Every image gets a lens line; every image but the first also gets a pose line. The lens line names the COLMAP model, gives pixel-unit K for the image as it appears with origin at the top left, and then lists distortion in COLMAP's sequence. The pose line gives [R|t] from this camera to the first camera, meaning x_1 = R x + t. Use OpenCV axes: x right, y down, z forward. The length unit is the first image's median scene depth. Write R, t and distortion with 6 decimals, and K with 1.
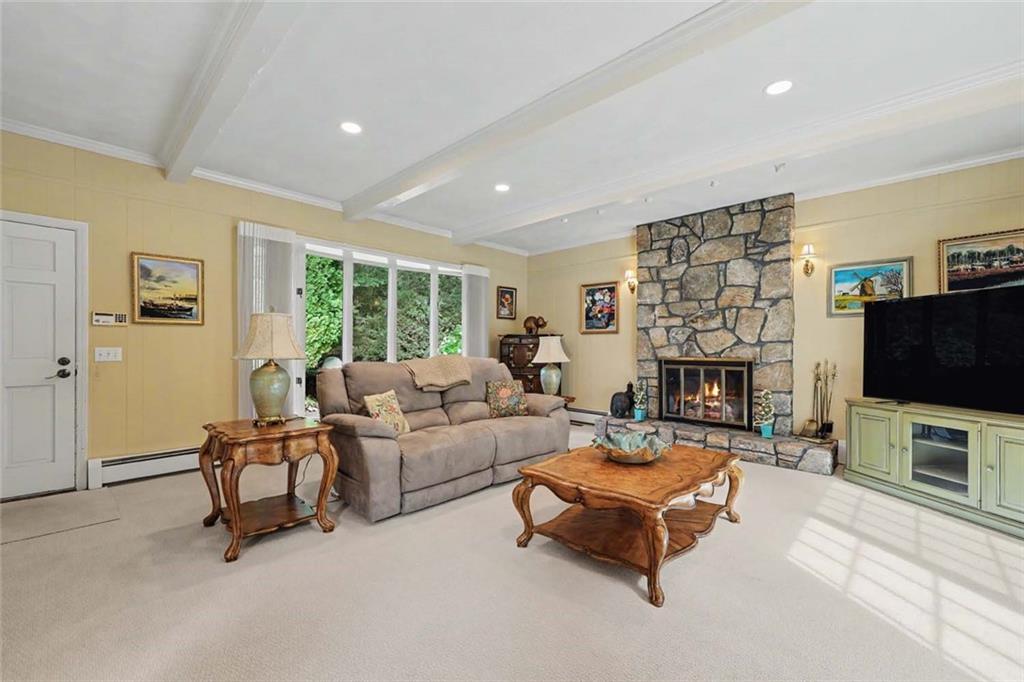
lens RADIAL K [[424.2, 0, 513.9], [0, 424.2, 344.9], [0, 0, 1]] dist [-0.000222, 0.000218]
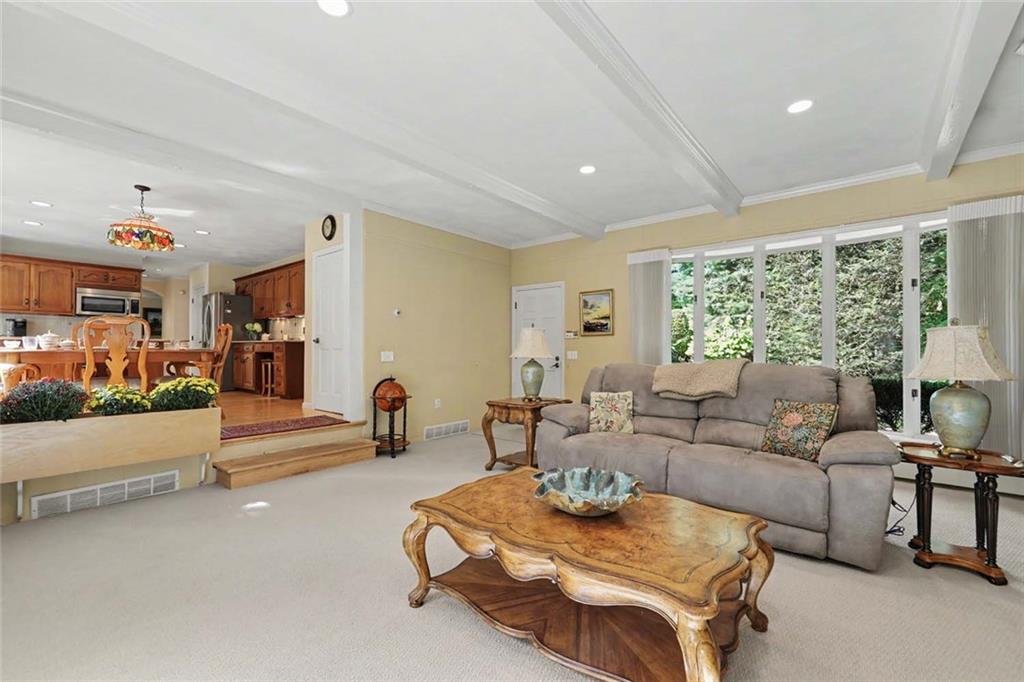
lens RADIAL K [[424.2, 0, 513.1], [0, 424.2, 347.1], [0, 0, 1]] dist [-0.000222, 0.000218]
pose [[0.082619, -0.011973, -0.996509, 0.680367], [0.004357, 0.999923, -0.011653, 0.008457], [0.996572, -0.003379, 0.082665, 0.585687]]
